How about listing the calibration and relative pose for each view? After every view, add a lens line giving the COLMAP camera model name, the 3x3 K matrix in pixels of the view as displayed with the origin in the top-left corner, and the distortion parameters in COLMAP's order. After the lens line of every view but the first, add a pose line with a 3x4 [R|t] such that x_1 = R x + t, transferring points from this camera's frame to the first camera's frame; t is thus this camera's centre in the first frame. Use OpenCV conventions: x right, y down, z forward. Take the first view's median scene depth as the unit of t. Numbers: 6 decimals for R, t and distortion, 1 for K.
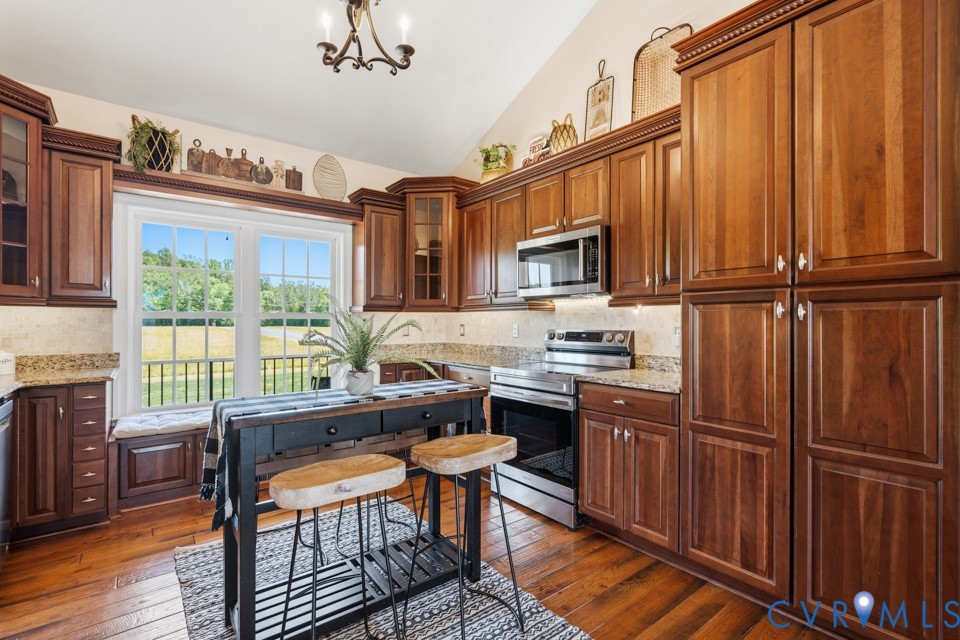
lens RADIAL K [[435.6, 0, 478.2], [0, 435.6, 320.8], [0, 0, 1]] dist [-0.007677, 0.003423]
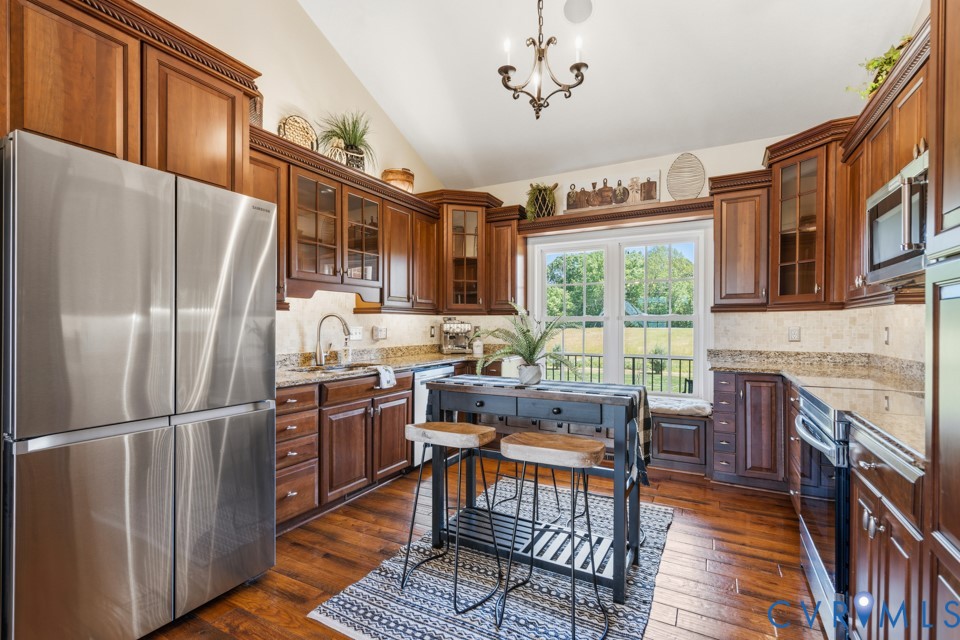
lens RADIAL K [[435.6, 0, 477.4], [0, 435.6, 325.3], [0, 0, 1]] dist [-0.007677, 0.003423]
pose [[0.397187, 0.000698, -0.917737, 0.411944], [0.004384, 0.999987, 0.002658, 0.000919], [0.917727, -0.005079, 0.397179, 0.203124]]
